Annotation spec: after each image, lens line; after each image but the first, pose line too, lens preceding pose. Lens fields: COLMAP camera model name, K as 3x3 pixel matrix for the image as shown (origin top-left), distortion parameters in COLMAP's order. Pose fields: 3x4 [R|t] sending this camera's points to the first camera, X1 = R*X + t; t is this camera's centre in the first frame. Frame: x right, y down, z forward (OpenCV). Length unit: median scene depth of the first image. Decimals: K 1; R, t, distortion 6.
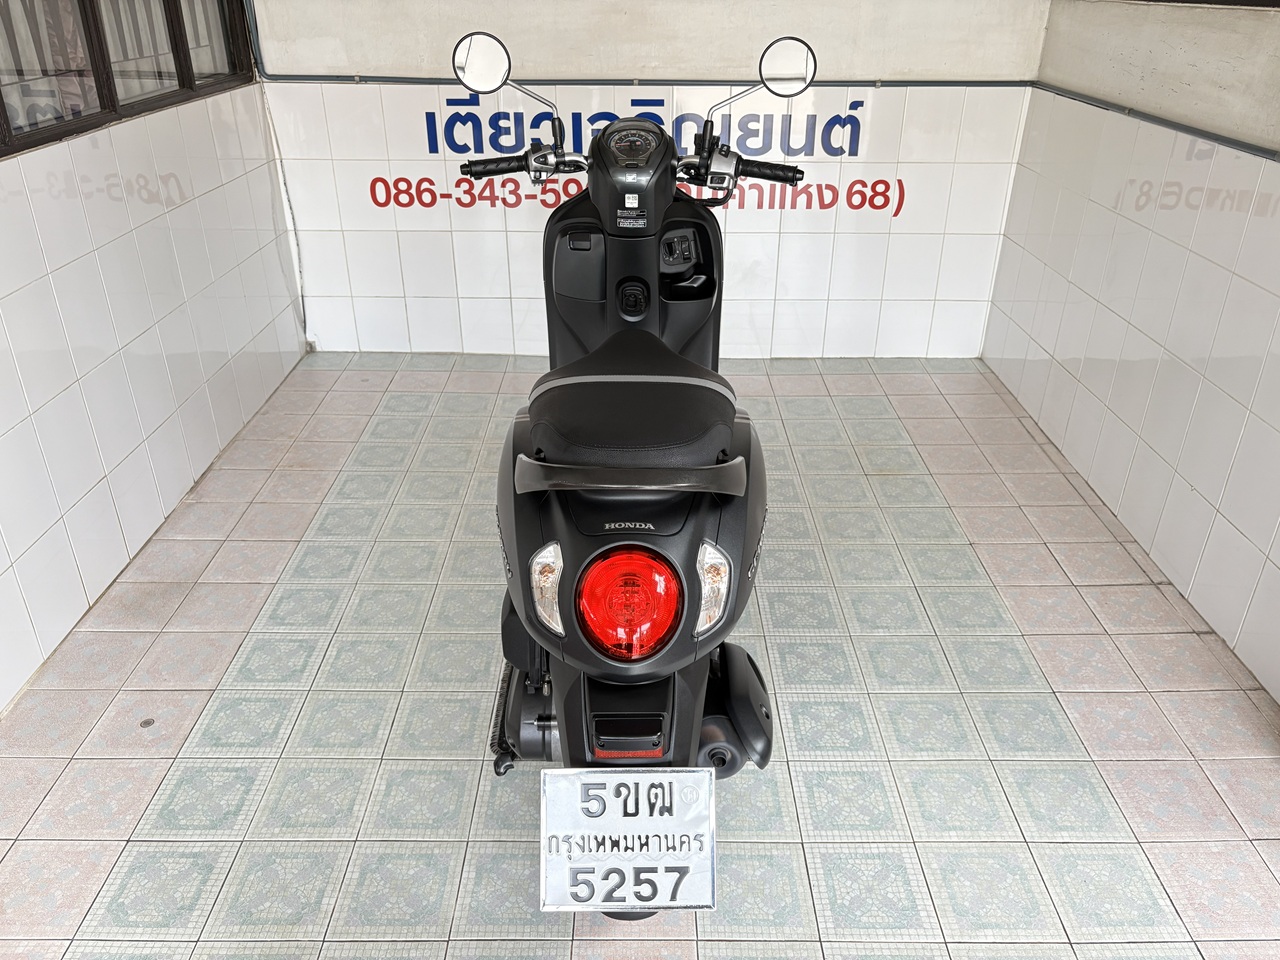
lens RADIAL K [[977.3, 0, 637.9], [0, 977.3, 482.4], [0, 0, 1]] dist [0.014086, -0.005744]
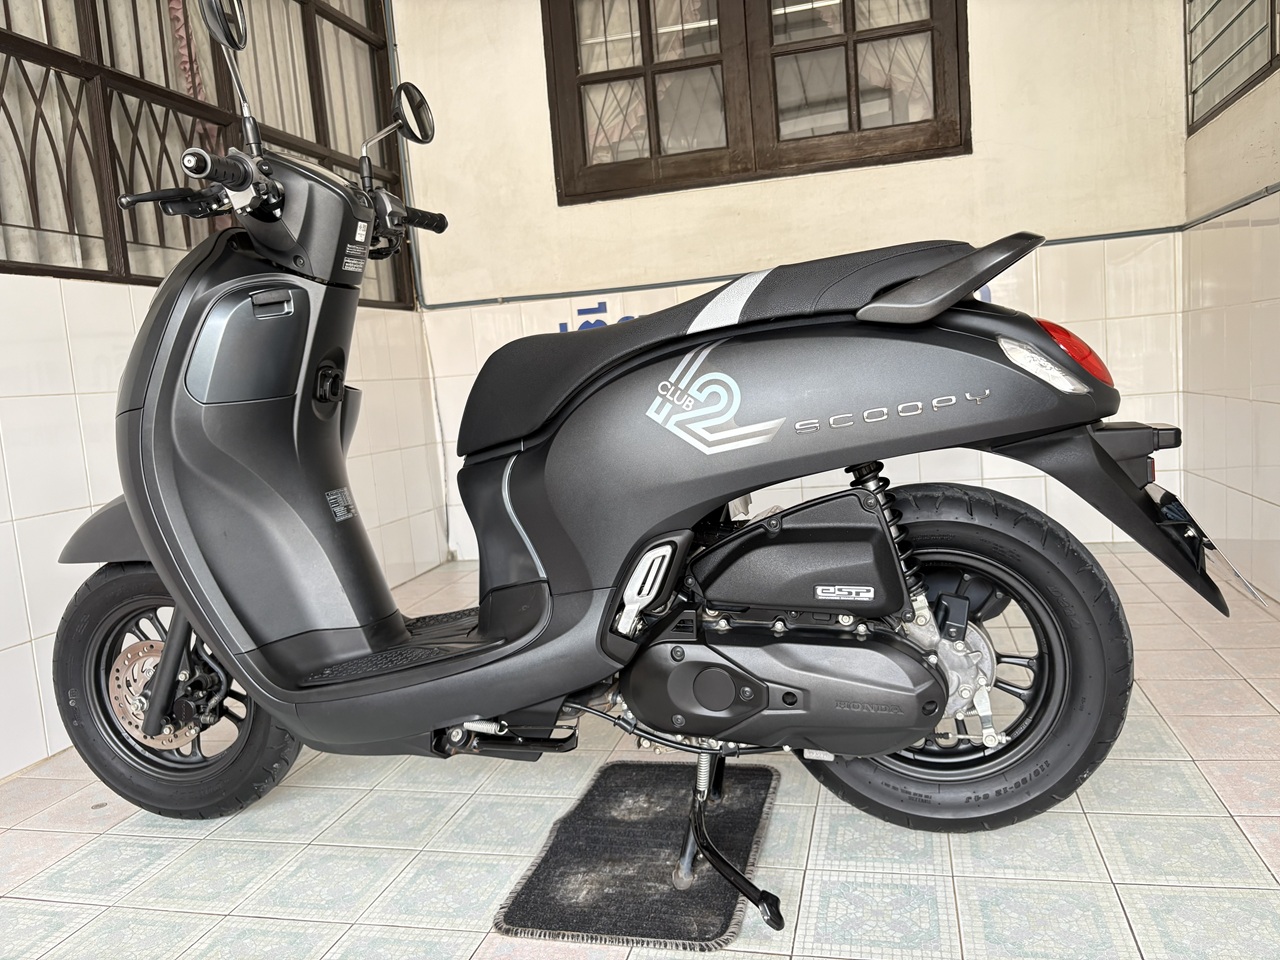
lens RADIAL K [[977.3, 0, 644.2], [0, 977.3, 477.8], [0, 0, 1]] dist [0.014086, -0.005744]
pose [[0.966766, -0.055964, -0.249462, 0.198468], [-0.036277, 0.935847, -0.350535, 0.230619], [0.253076, 0.347935, 0.902715, 0.185469]]
